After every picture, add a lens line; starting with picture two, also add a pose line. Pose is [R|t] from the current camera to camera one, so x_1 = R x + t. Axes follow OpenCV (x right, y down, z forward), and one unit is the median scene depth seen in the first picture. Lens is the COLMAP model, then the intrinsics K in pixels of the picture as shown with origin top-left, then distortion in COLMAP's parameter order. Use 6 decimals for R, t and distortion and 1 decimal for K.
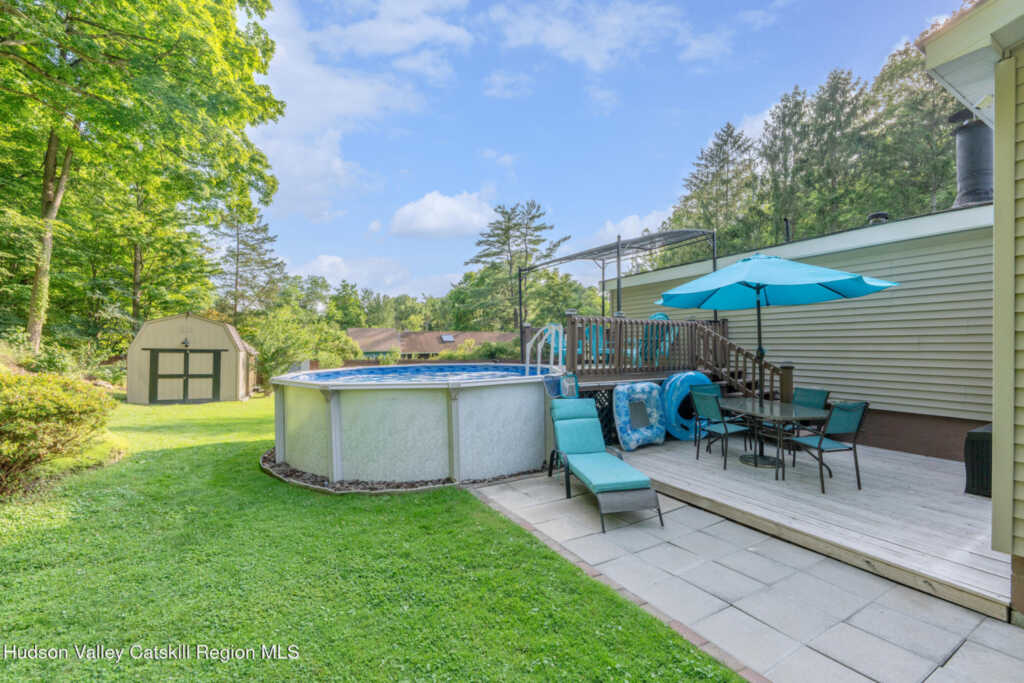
lens RADIAL K [[424.6, 0, 512.0], [0, 424.6, 341.5], [0, 0, 1]] dist [-0.000406, -0.000145]
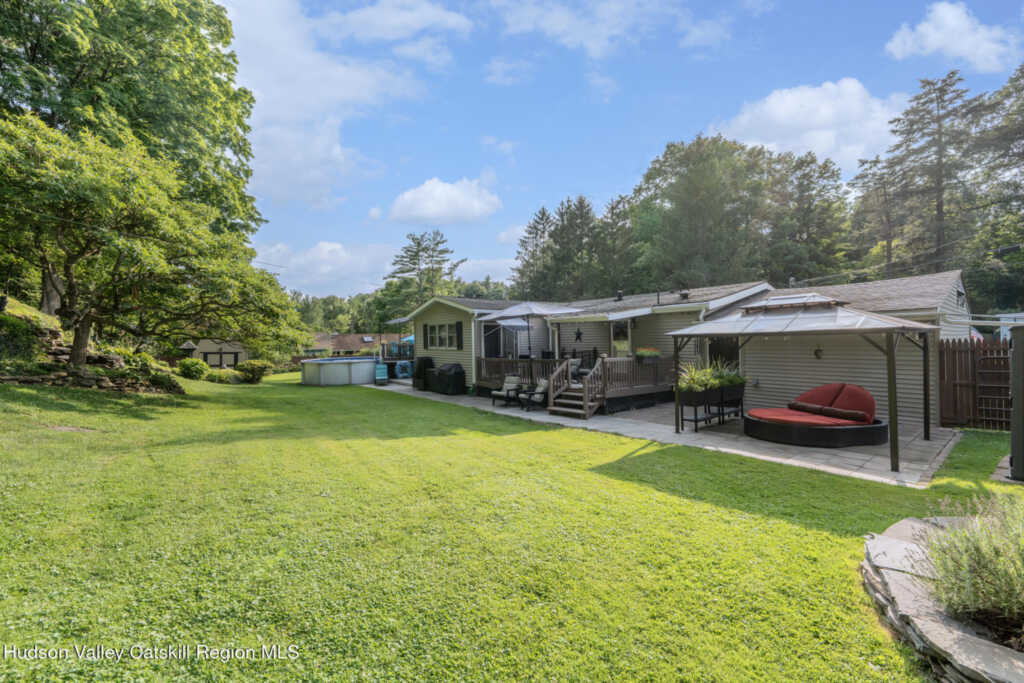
lens RADIAL K [[424.6, 0, 512.0], [0, 424.6, 341.5], [0, 0, 1]] dist [-0.000406, -0.000145]
pose [[0.988258, -0.009895, 0.152477, 0.072251], [0.007520, 0.999841, 0.016141, -0.014019], [-0.152612, -0.014805, 0.988175, -0.305885]]
